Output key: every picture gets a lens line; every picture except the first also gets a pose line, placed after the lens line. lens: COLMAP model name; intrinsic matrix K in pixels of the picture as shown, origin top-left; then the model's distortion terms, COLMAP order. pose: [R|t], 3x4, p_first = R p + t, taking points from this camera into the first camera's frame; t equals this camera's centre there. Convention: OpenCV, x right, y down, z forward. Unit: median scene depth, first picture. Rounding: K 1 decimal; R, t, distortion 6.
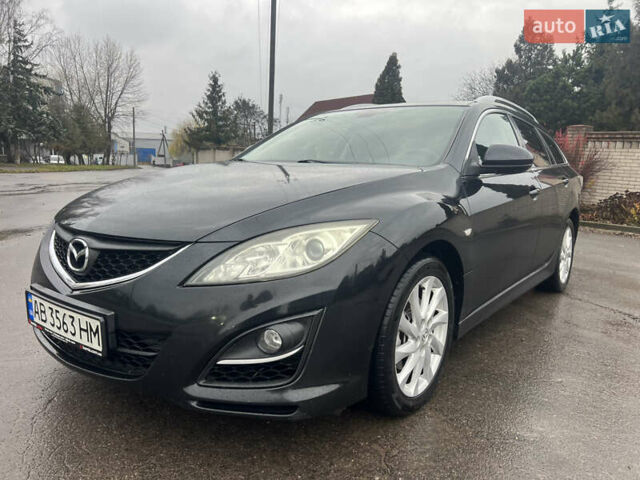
lens RADIAL K [[486.3, 0, 320.0], [0, 486.3, 240.0], [0, 0, 1]] dist [0.038892, -0.041860]
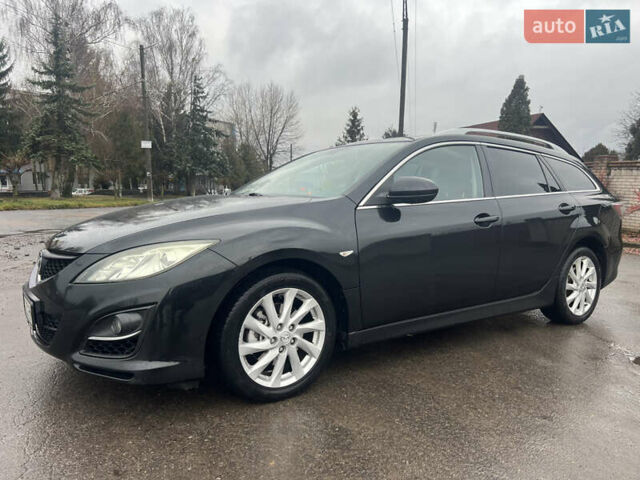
lens RADIAL K [[483.7, 0, 323.5], [0, 483.7, 247.5], [0, 0, 1]] dist [0.067810, -0.081237]
pose [[0.950817, 0.018669, -0.309191, 0.051957], [-0.031806, 0.998790, -0.037502, 0.001126], [0.308116, 0.045492, 0.950260, -0.009384]]
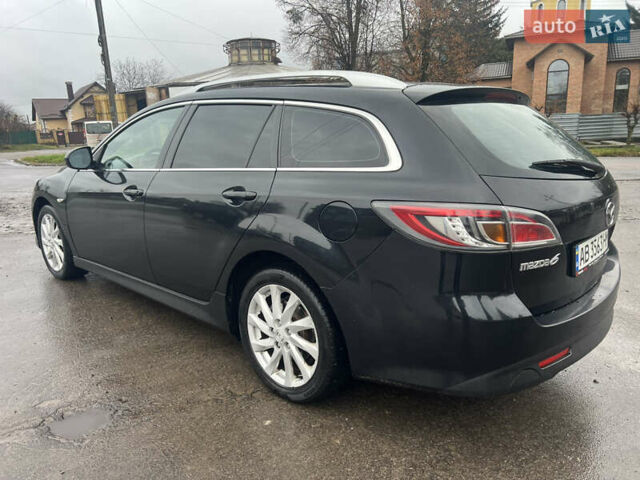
lens RADIAL K [[483.7, 0, 323.5], [0, 483.7, 247.5], [0, 0, 1]] dist [0.067810, -0.081237]
pose [[-0.118838, 0.202486, -0.972048, 0.163287], [-0.140068, 0.965777, 0.218303, -0.030966], [0.982984, 0.162096, -0.086409, 0.177286]]
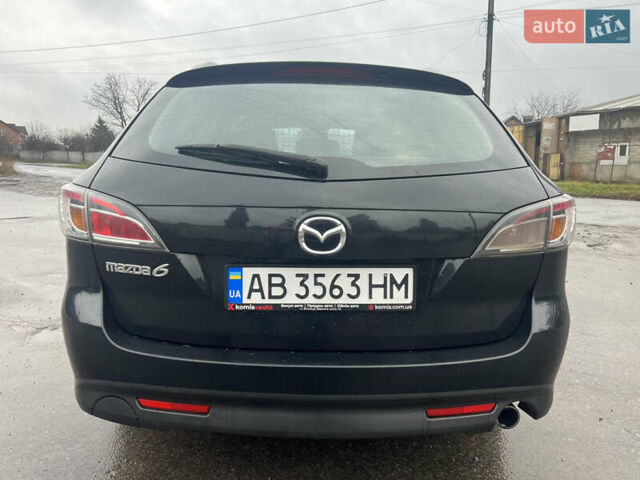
lens RADIAL K [[483.7, 0, 323.5], [0, 483.7, 247.5], [0, 0, 1]] dist [0.067810, -0.081237]
pose [[-0.799647, 0.057821, -0.597680, 0.107646], [-0.132638, 0.953758, 0.269727, -0.038132], [0.585638, 0.294962, -0.755001, 0.256650]]
